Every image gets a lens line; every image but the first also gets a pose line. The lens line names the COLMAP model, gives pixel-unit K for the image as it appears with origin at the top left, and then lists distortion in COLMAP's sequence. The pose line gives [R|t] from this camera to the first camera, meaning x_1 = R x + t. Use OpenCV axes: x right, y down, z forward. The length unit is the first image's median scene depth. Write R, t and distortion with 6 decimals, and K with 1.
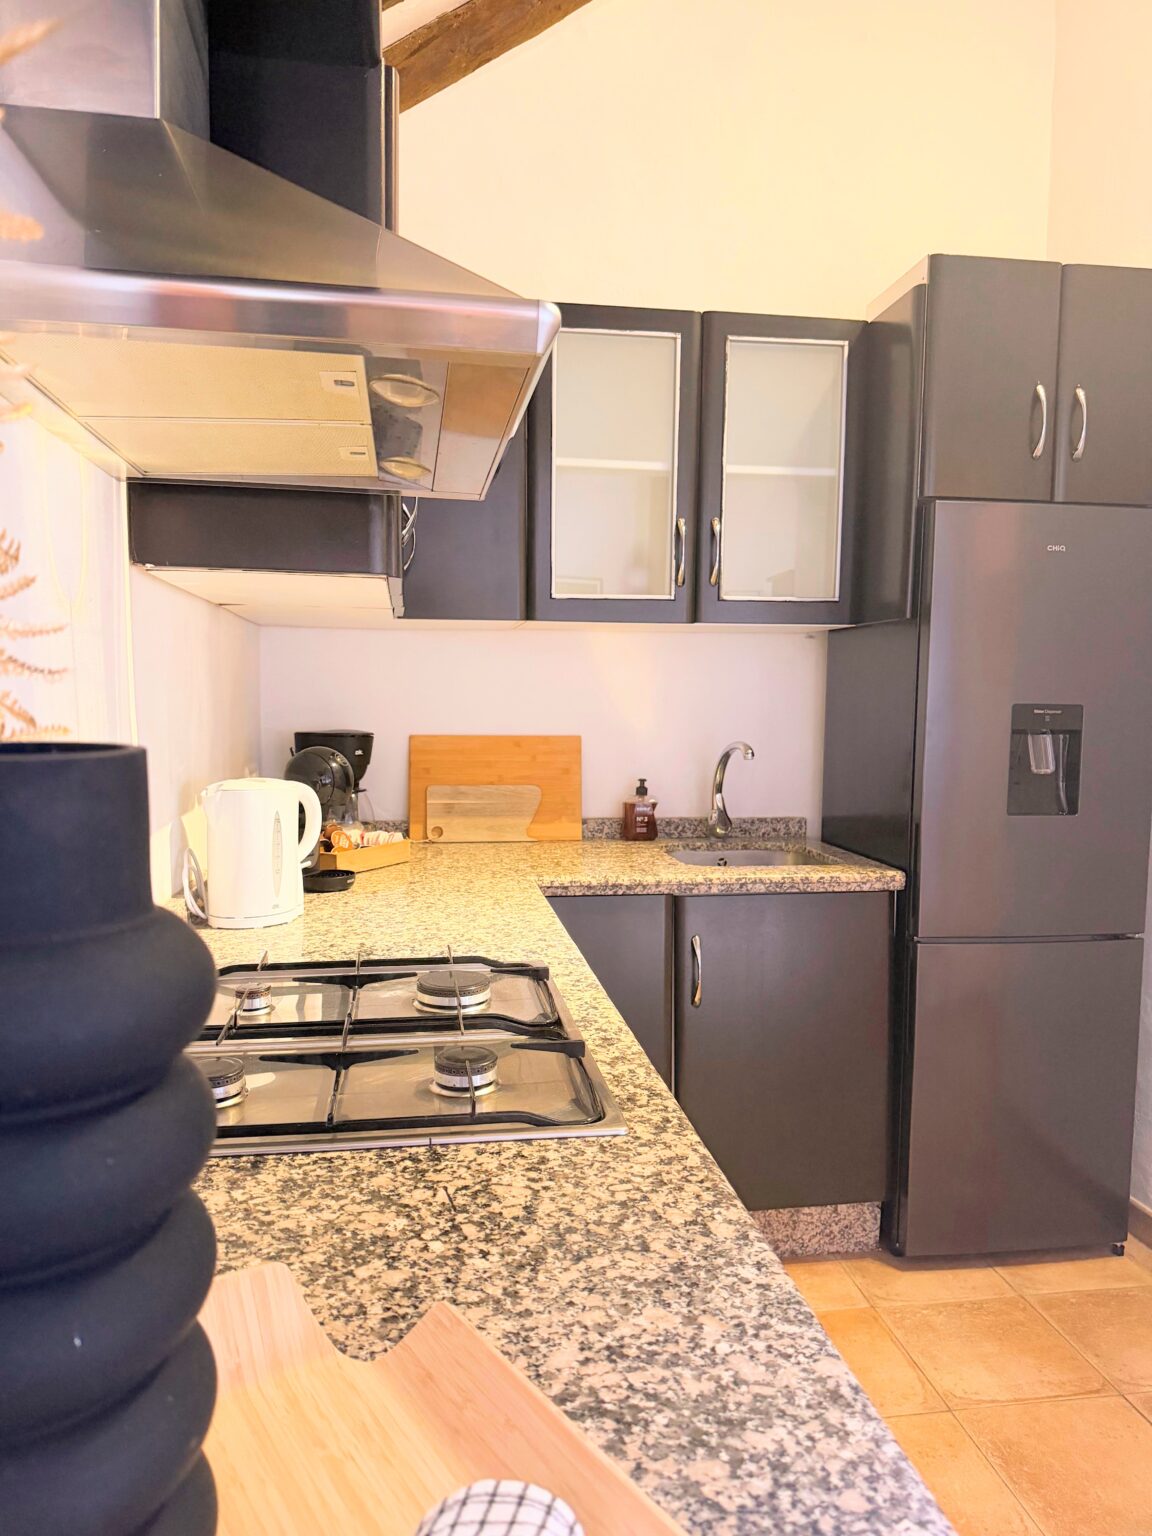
lens RADIAL K [[1101.9, 0, 572.3], [0, 1101.9, 774.0], [0, 0, 1]] dist [0.070242, -0.070597]
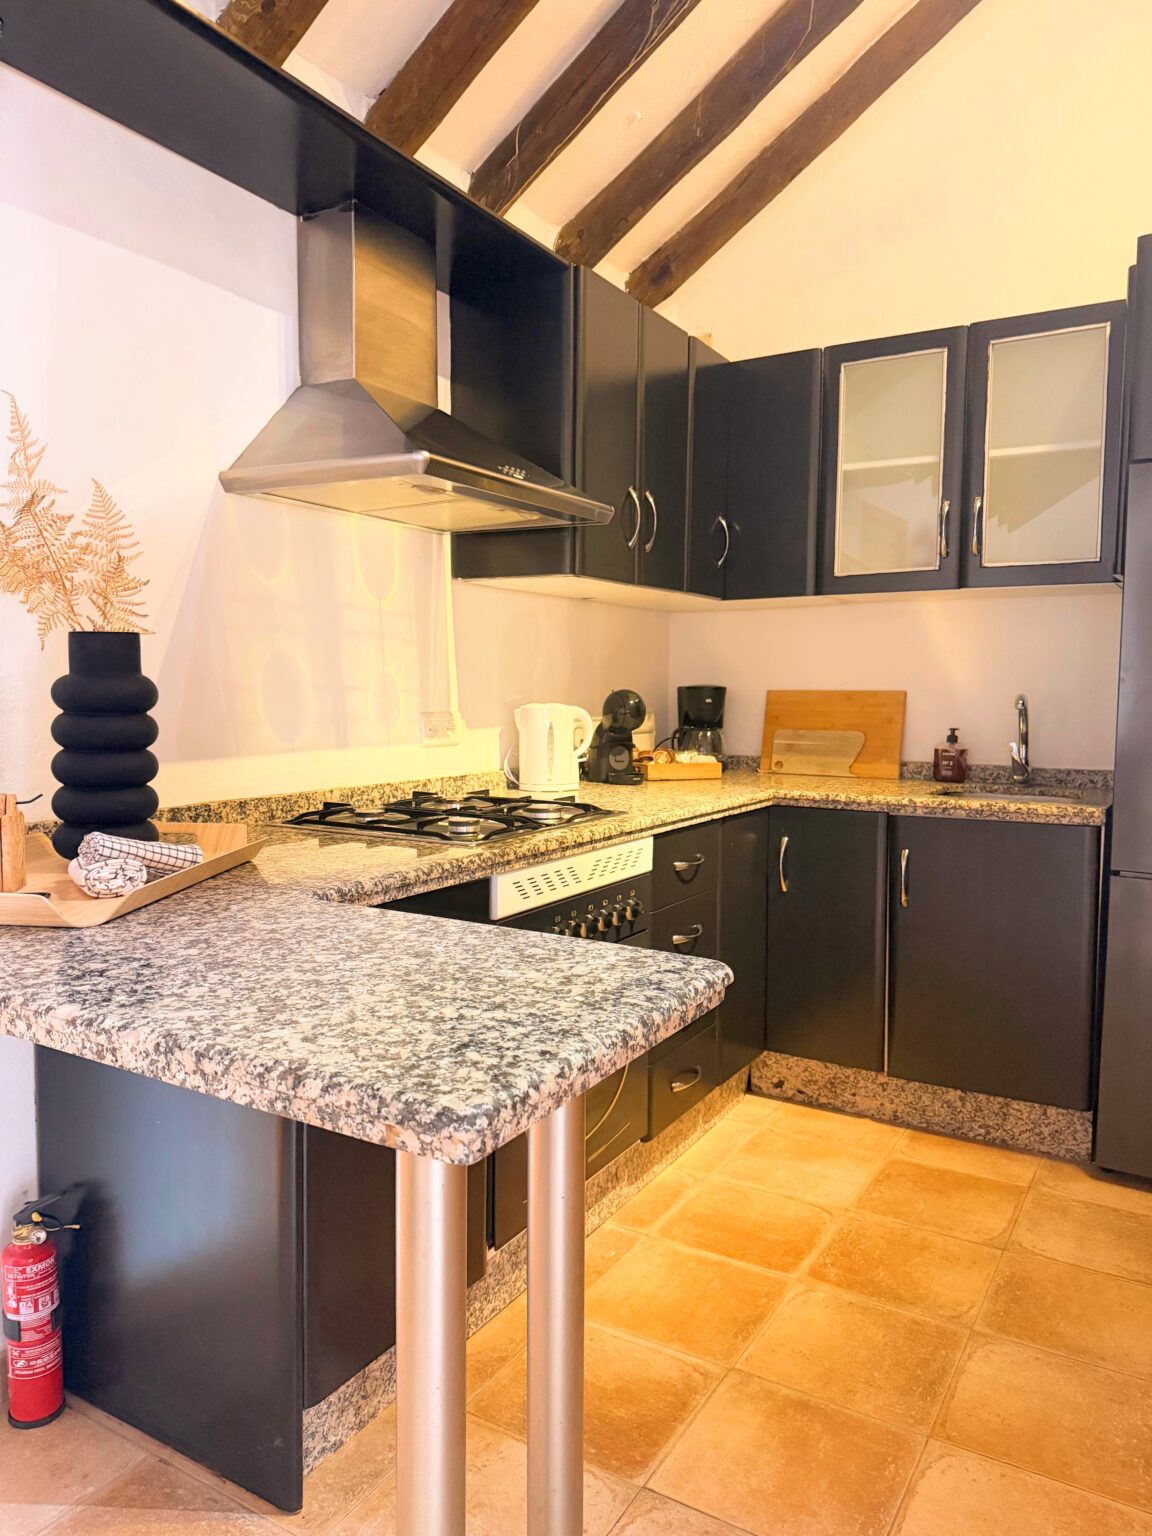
lens RADIAL K [[1101.9, 0, 573.4], [0, 1101.9, 765.0], [0, 0, 1]] dist [0.070242, -0.070597]
pose [[0.774592, 0.042558, -0.631028, 0.543583], [-0.045614, 0.998894, 0.011376, 0.052592], [0.630815, 0.019972, 0.775676, -0.158880]]
